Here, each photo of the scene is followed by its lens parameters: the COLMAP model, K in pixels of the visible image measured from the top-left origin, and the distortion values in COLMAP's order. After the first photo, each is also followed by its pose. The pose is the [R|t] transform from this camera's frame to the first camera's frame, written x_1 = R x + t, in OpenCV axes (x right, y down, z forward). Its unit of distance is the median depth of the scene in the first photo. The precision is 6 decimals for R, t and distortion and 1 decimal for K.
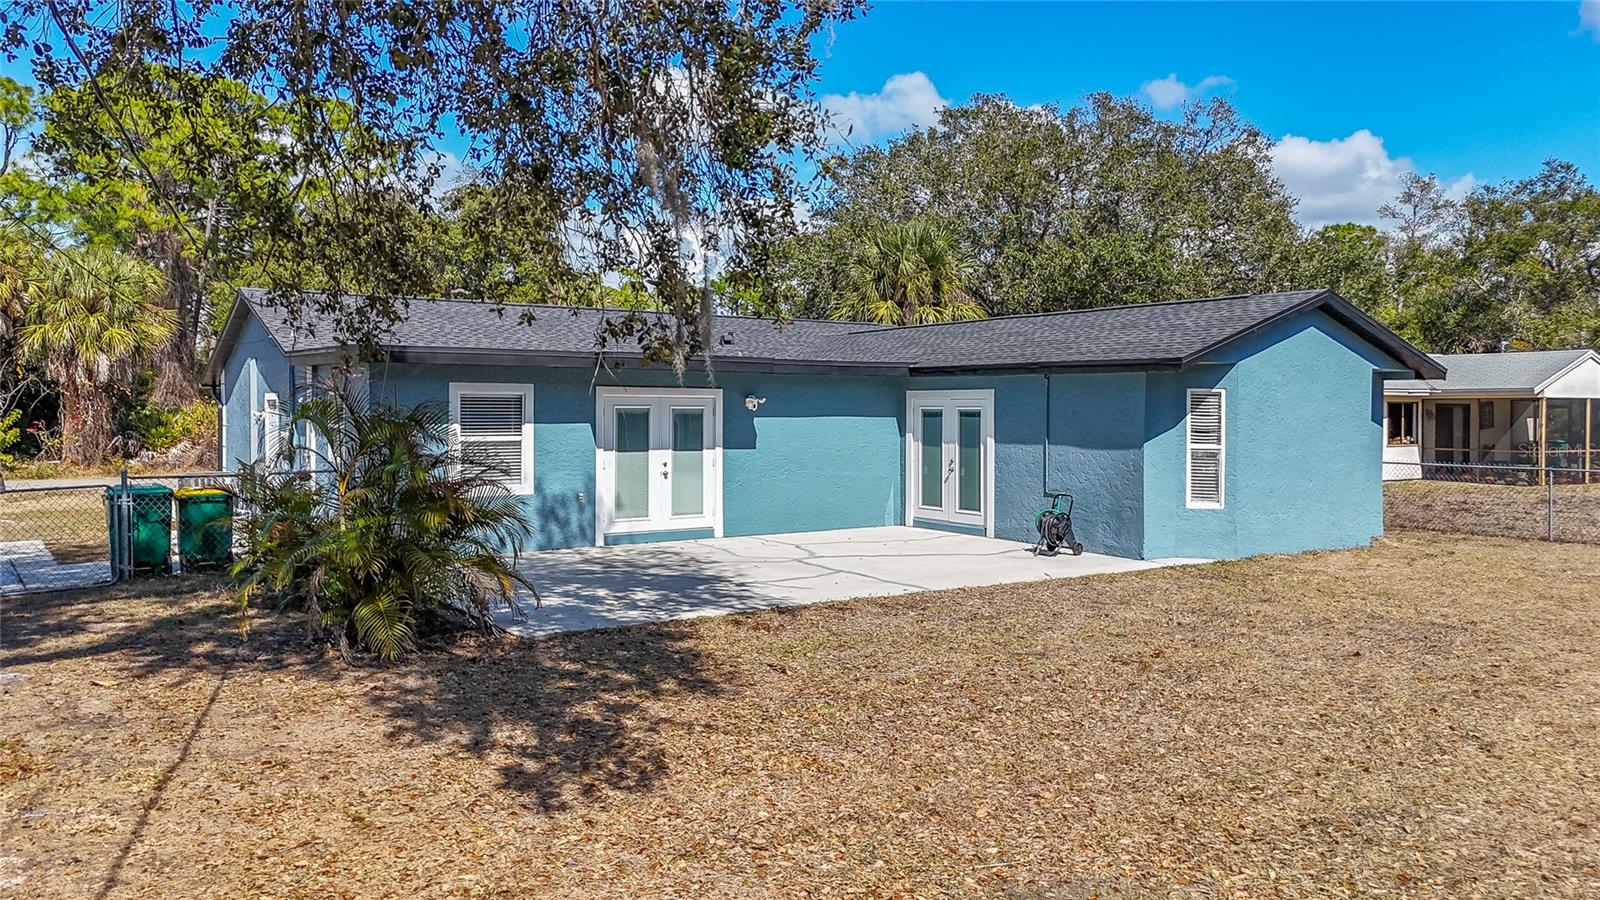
lens RADIAL K [[1190.8, 0, 790.6], [0, 1190.8, 450.0], [0, 0, 1]] dist [0.021342, -0.009568]
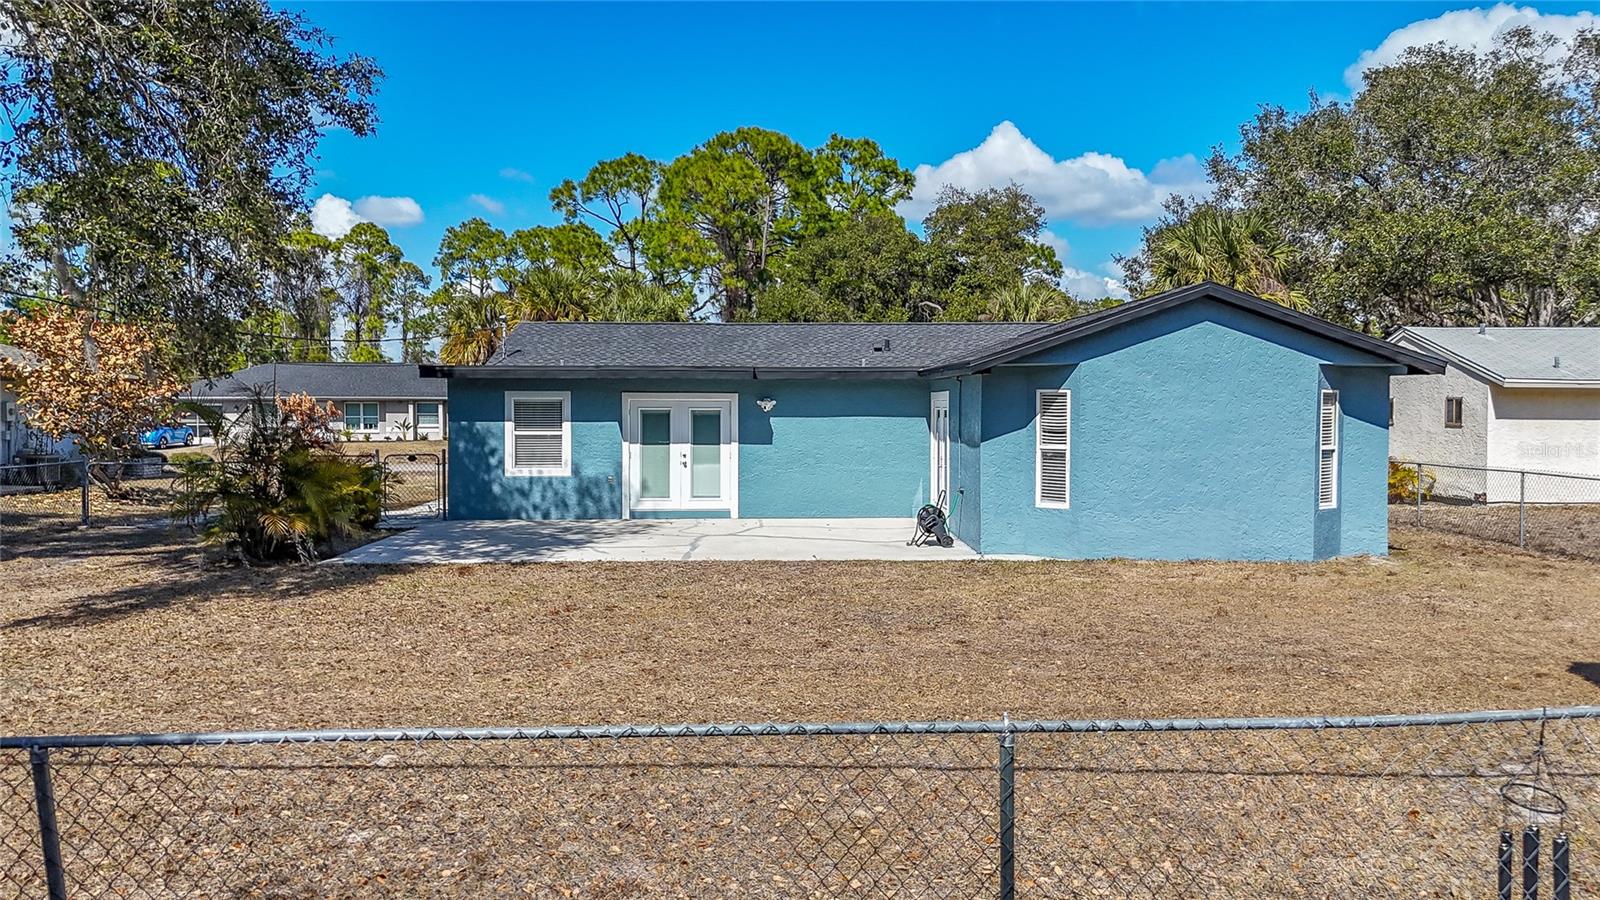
lens RADIAL K [[1190.8, 0, 802.9], [0, 1190.8, 450.5], [0, 0, 1]] dist [0.021342, -0.009568]
pose [[0.843123, 0.015990, -0.537483, 0.671836], [-0.015643, 0.999864, 0.005207, -0.001510], [0.537493, 0.004018, 0.843258, 0.037951]]
